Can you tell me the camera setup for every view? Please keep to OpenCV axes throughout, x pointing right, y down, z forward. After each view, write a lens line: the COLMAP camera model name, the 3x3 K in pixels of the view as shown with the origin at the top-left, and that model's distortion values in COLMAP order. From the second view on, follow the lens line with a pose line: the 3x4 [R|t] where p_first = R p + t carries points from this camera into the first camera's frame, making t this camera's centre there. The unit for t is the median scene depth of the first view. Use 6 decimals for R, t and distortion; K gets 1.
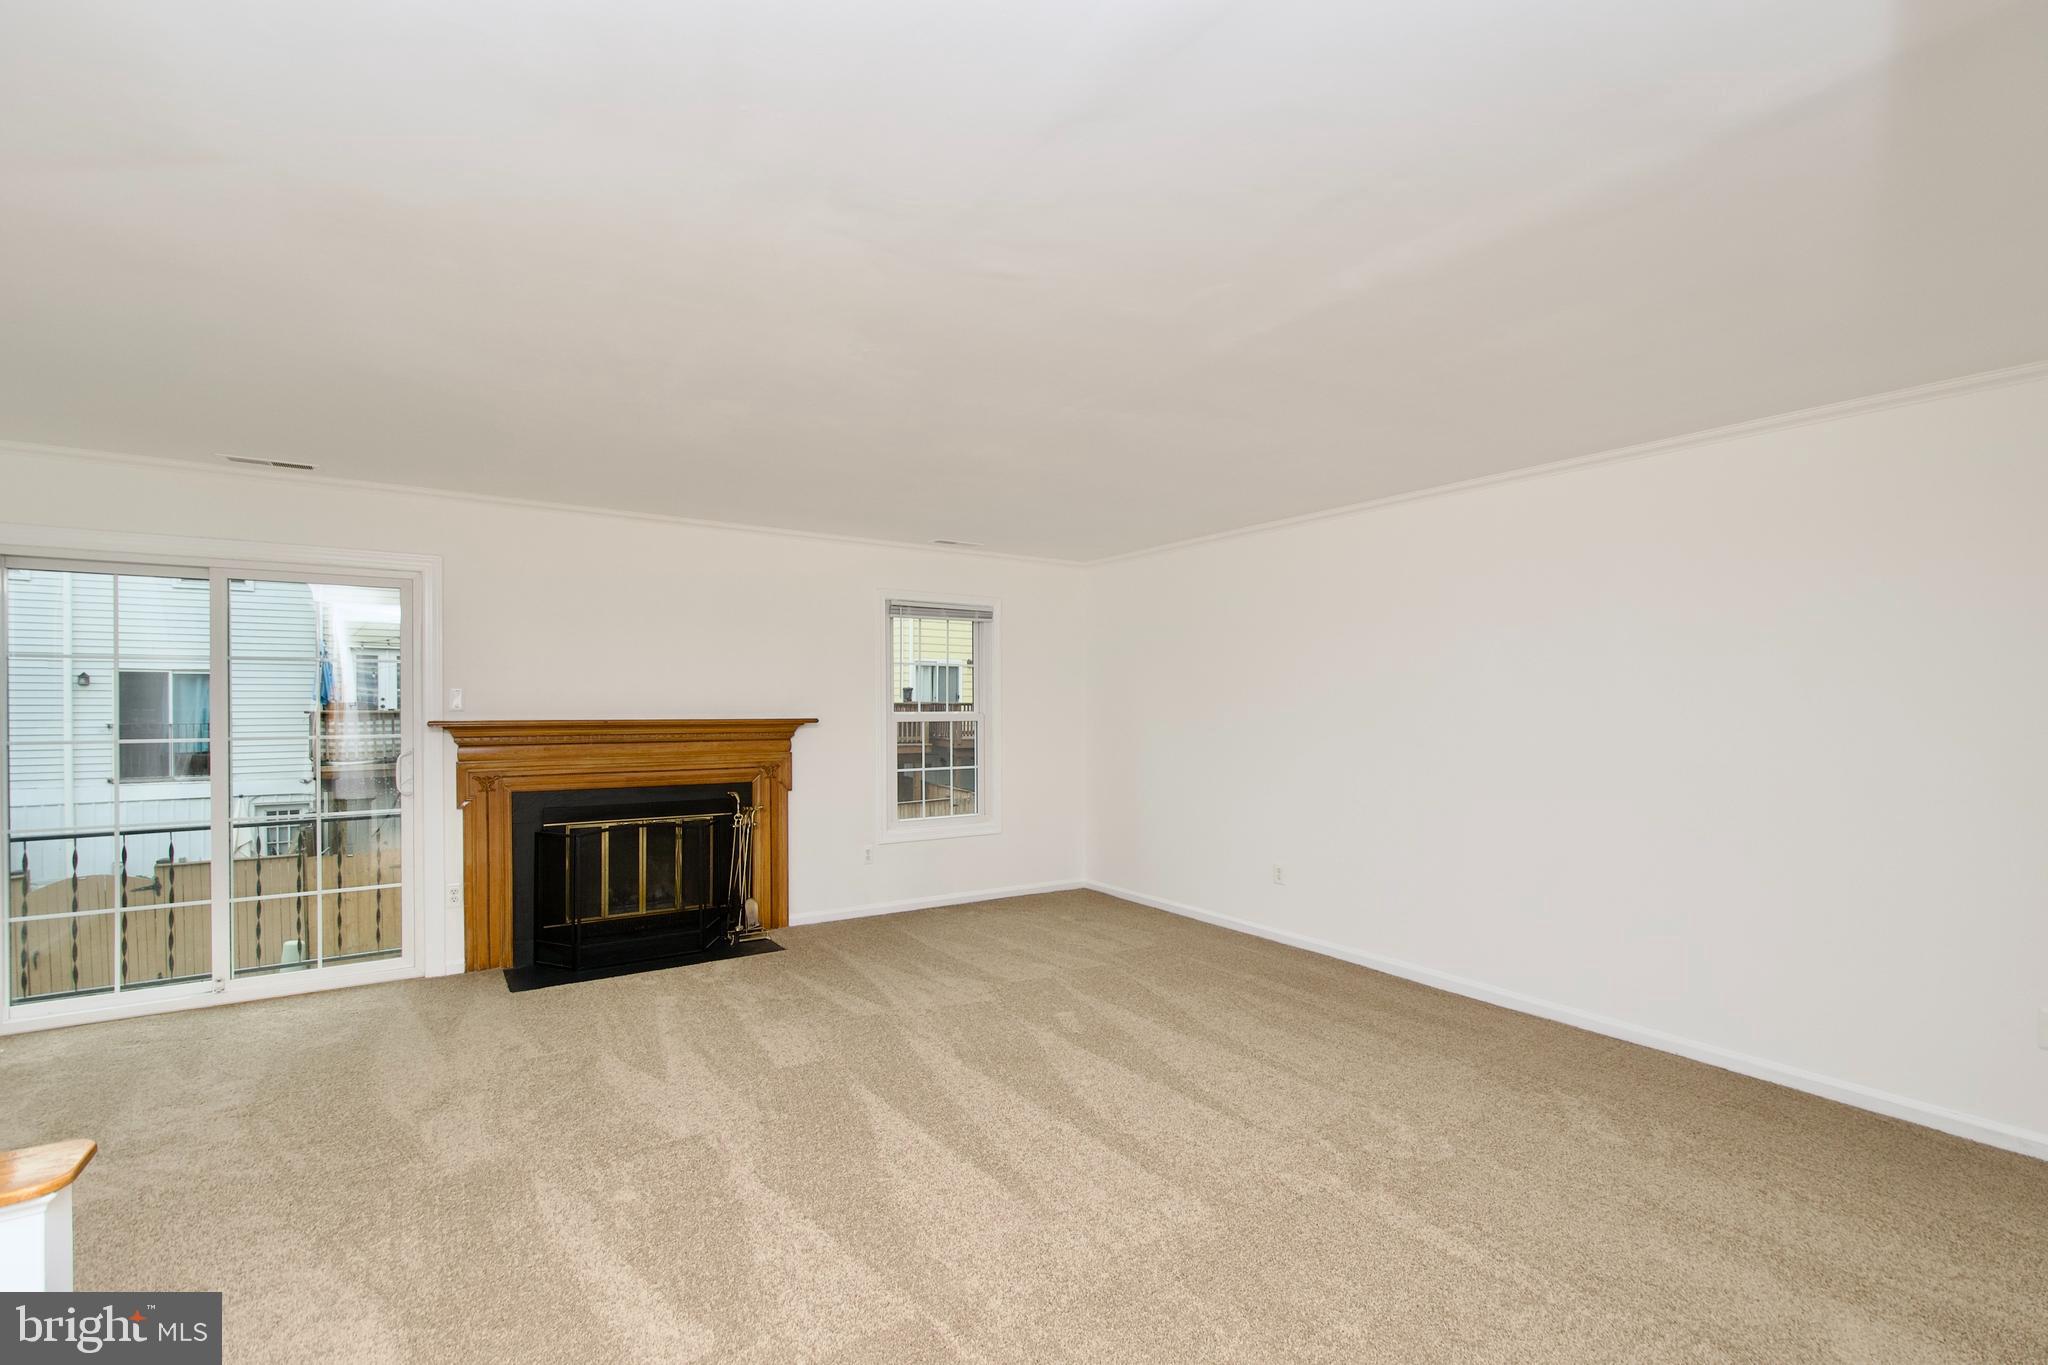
lens RADIAL K [[896.8, 0, 1041.6], [0, 896.8, 711.1], [0, 0, 1]] dist [0.008955, -0.005522]
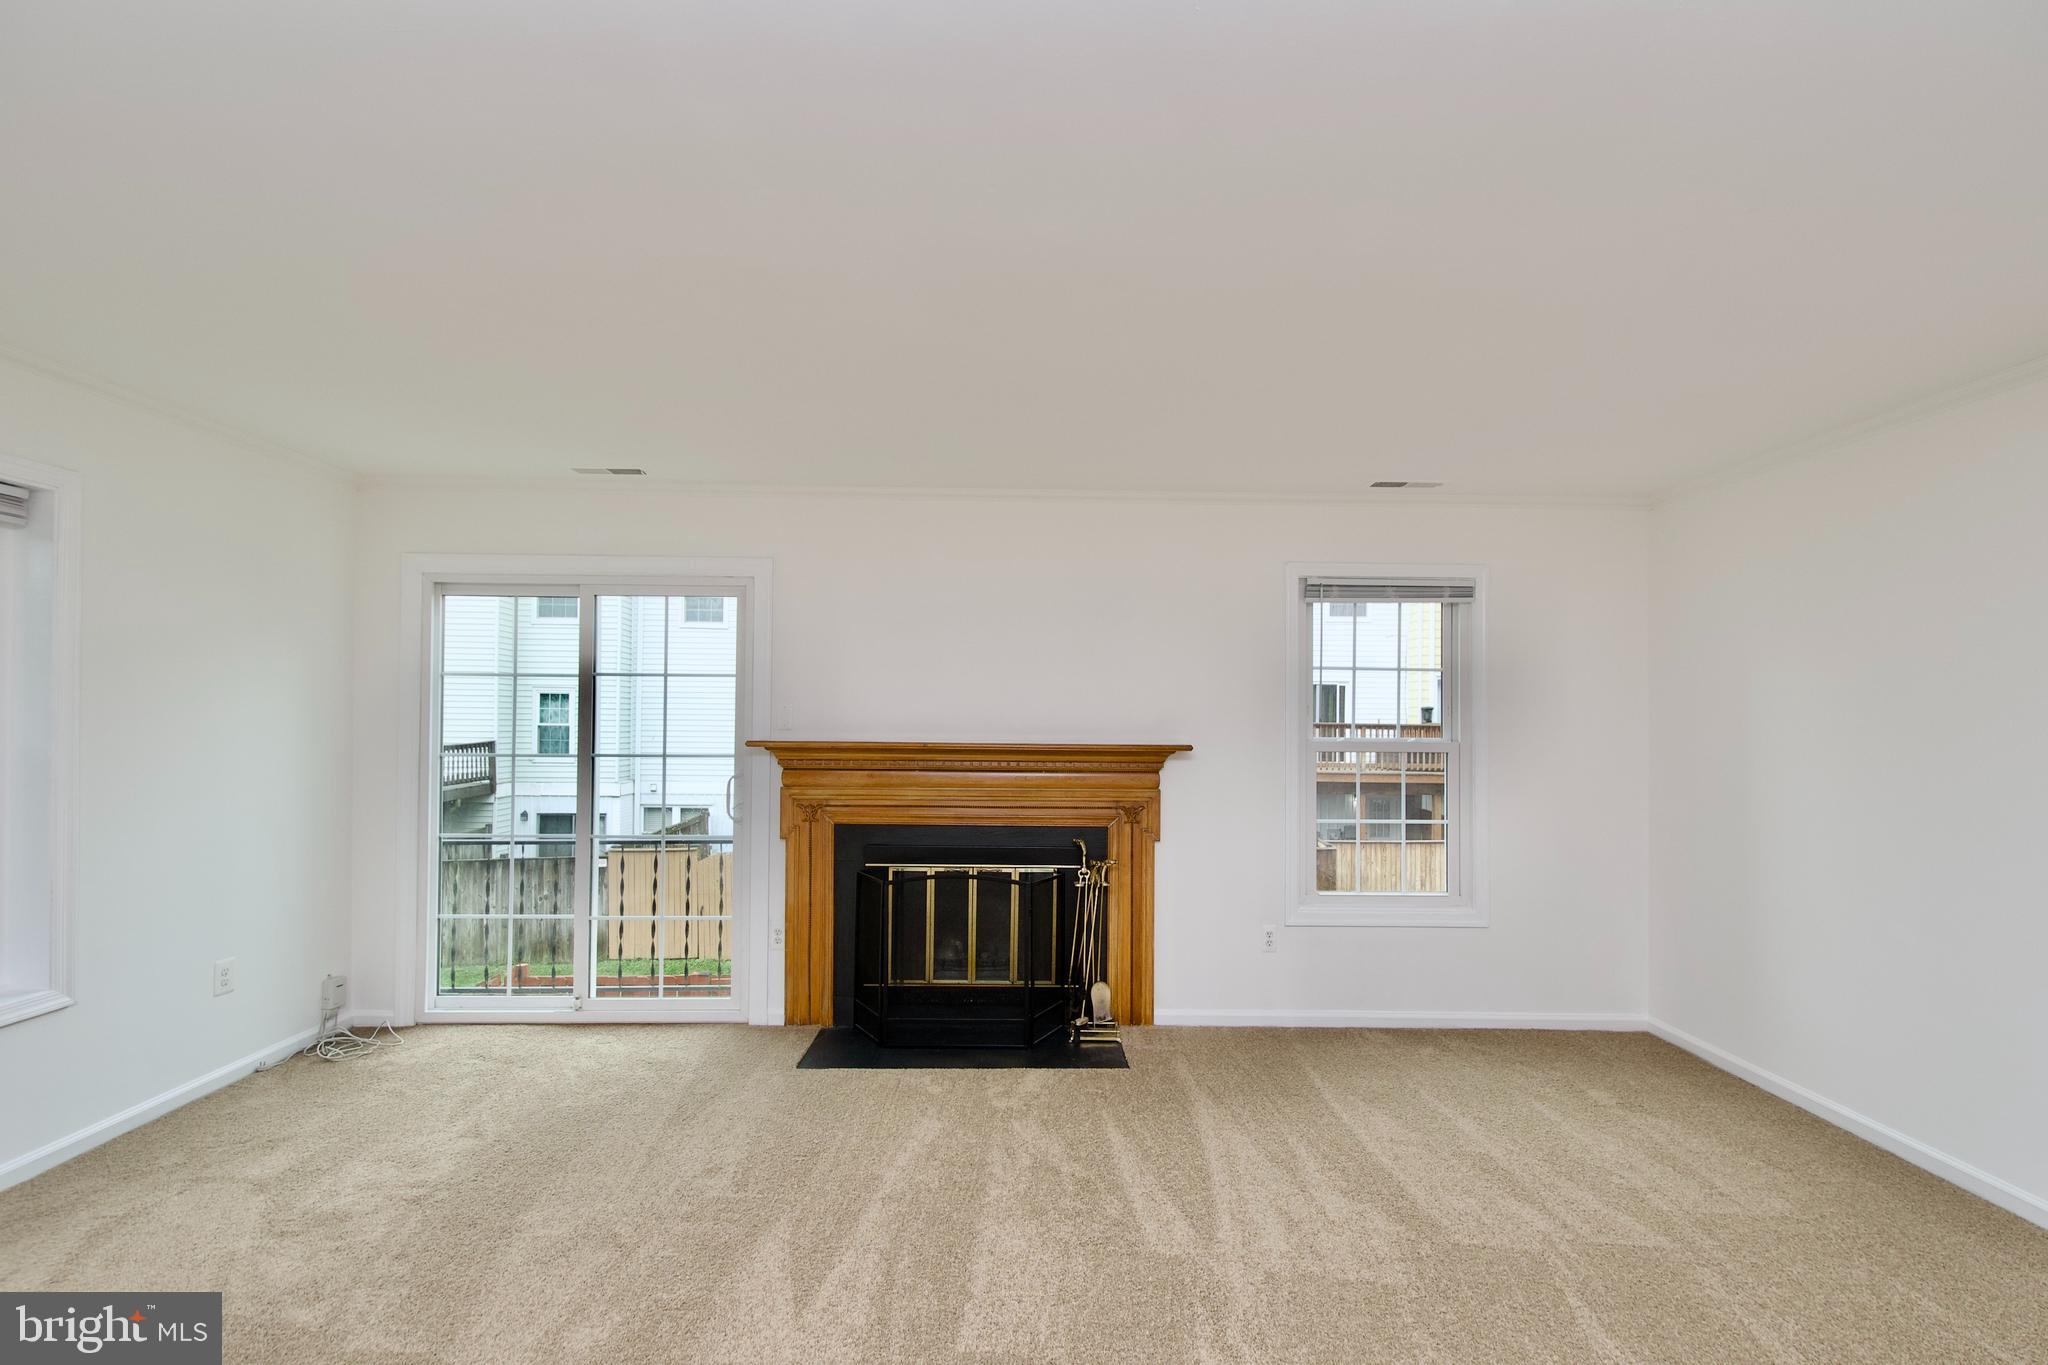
lens RADIAL K [[896.8, 0, 1041.6], [0, 896.8, 711.1], [0, 0, 1]] dist [0.008955, -0.005522]
pose [[0.839375, -0.000090, -0.543552, 0.047733], [-0.012301, 0.999741, -0.019161, -0.004287], [0.543413, 0.022769, 0.839157, 0.359698]]
